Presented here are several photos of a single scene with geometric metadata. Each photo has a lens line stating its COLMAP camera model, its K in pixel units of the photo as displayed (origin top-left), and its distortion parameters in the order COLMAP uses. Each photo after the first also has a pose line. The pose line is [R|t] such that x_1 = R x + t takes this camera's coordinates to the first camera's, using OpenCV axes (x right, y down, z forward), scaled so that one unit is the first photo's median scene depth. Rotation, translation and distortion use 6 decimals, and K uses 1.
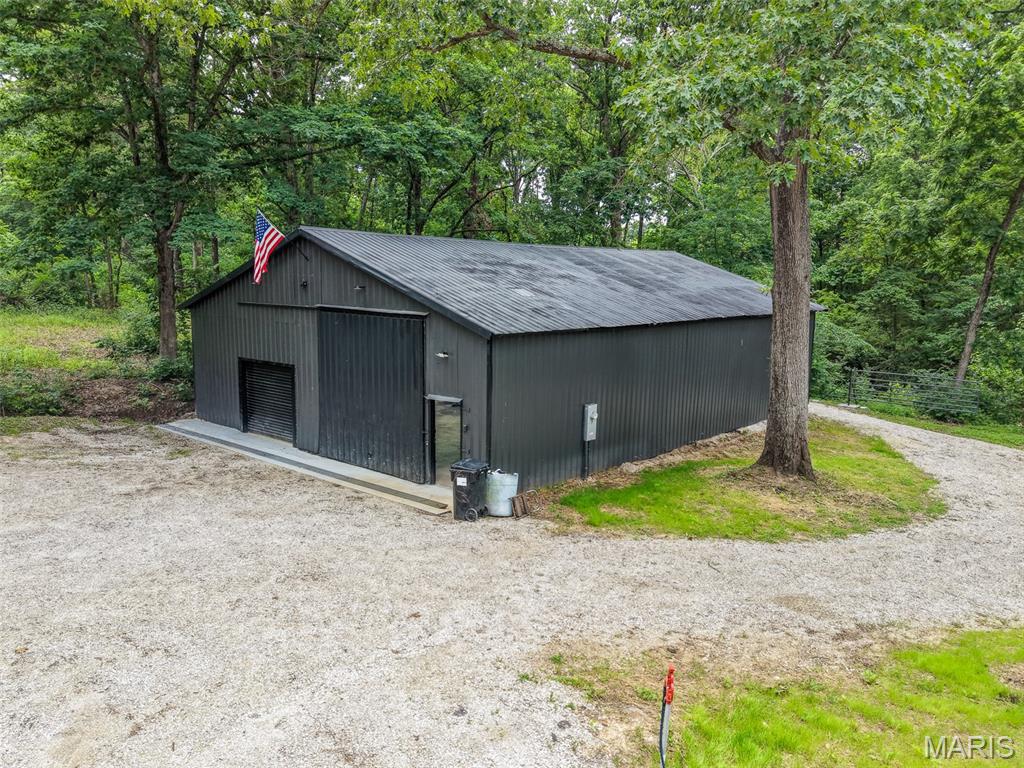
lens RADIAL K [[729.6, 0, 489.5], [0, 729.6, 384.8], [0, 0, 1]] dist [0.035399, -0.064308]
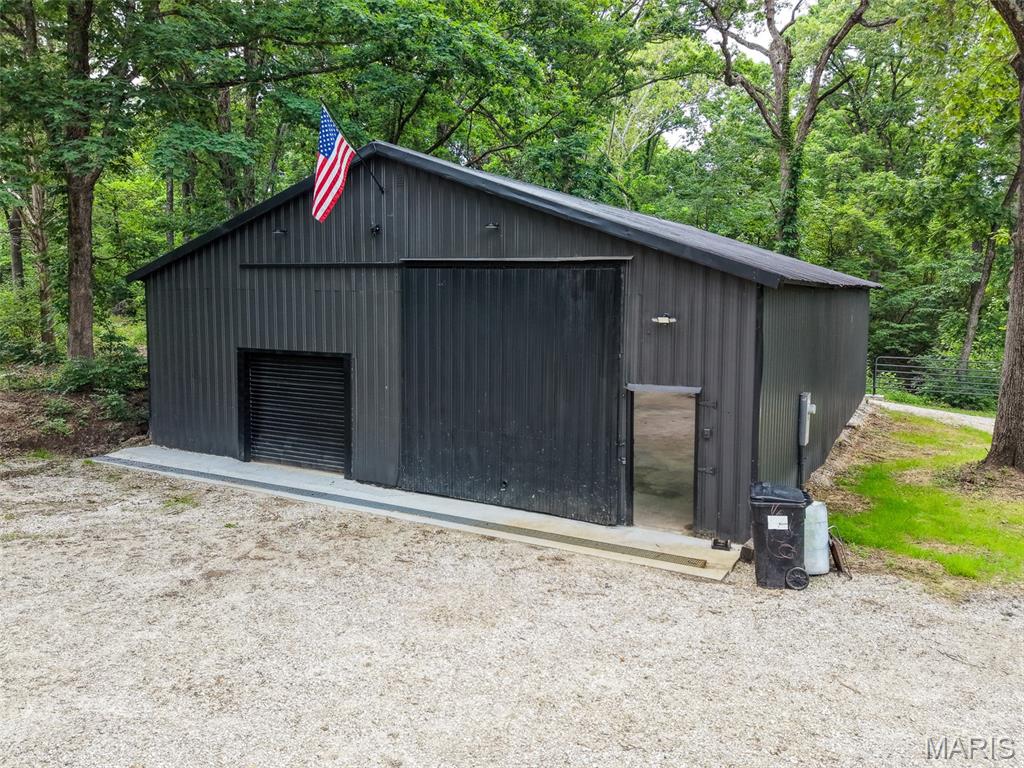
lens RADIAL K [[762.8, 0, 532.9], [0, 762.8, 347.4], [0, 0, 1]] dist [0.041230, -0.043231]
pose [[0.976994, -0.024584, 0.211844, -0.260467], [0.037494, 0.997662, -0.057140, 0.013087], [-0.209944, 0.063768, 0.975632, 0.301469]]
